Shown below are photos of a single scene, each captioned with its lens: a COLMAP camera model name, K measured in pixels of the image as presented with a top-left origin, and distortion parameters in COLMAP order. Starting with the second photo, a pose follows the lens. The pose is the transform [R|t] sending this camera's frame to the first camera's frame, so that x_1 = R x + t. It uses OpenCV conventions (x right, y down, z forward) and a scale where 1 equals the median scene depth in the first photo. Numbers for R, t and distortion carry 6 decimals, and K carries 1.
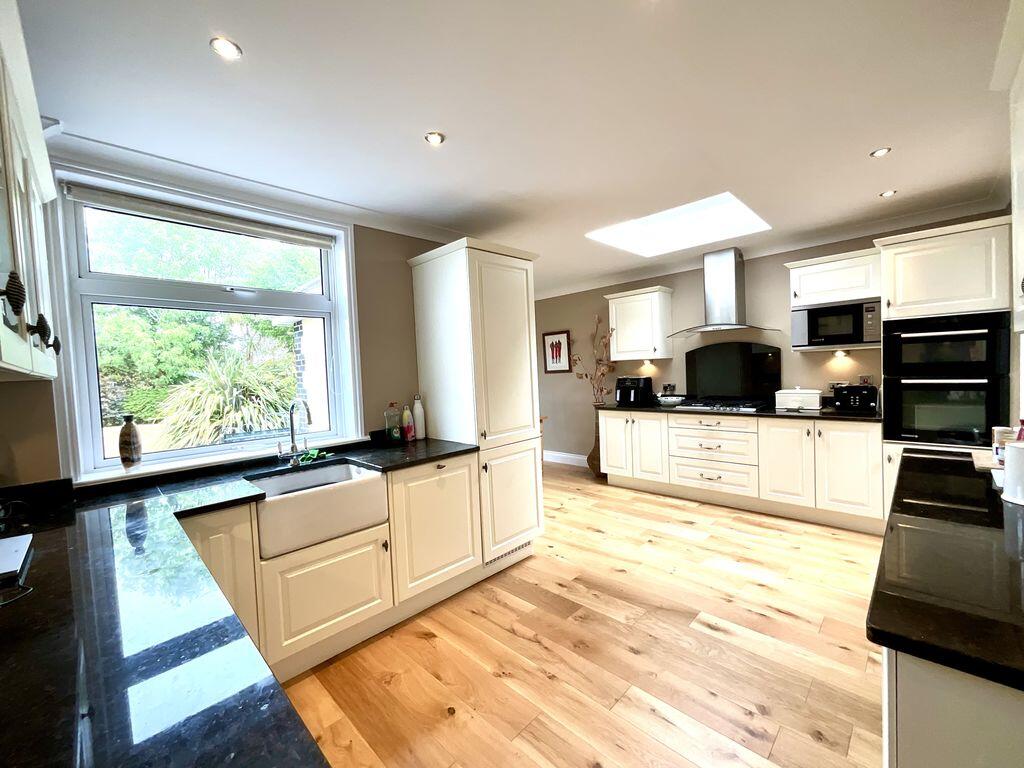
lens RADIAL K [[416.1, 0, 511.6], [0, 416.1, 385.2], [0, 0, 1]] dist [0.000710, 0.000110]
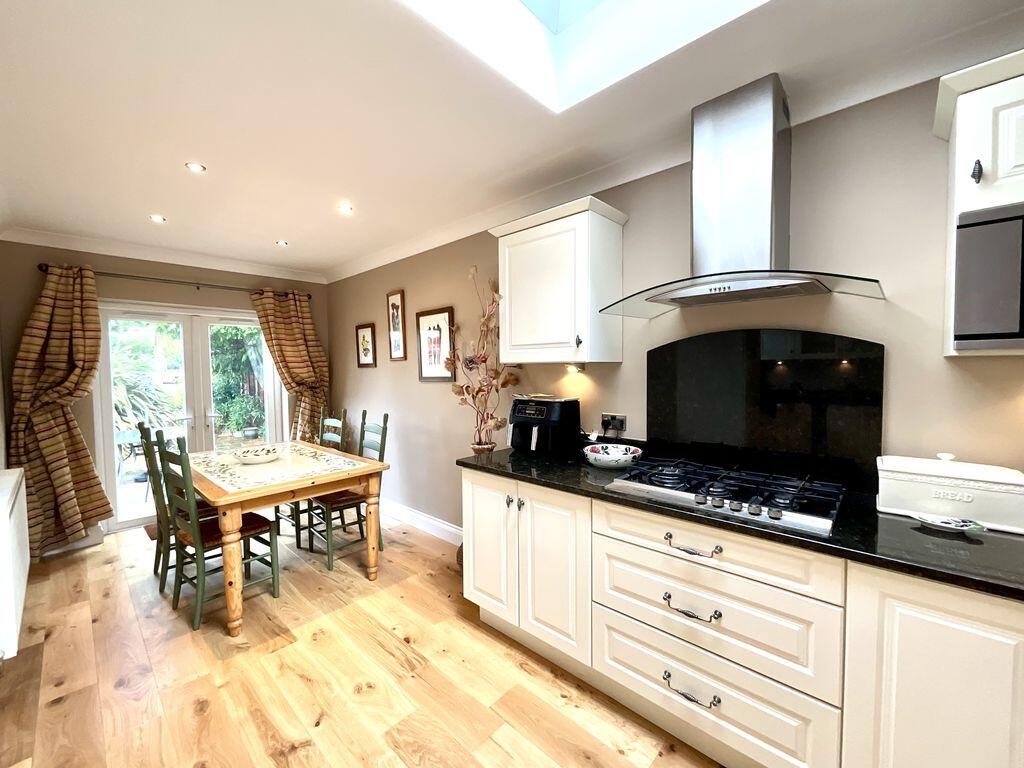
lens RADIAL K [[416.1, 0, 512.7], [0, 416.1, 384.9], [0, 0, 1]] dist [0.000710, 0.000110]
pose [[0.999140, 0.033432, 0.024518, 0.258583], [-0.033383, 0.999440, -0.002399, -0.034607], [-0.024584, 0.001578, 0.999697, 0.542797]]
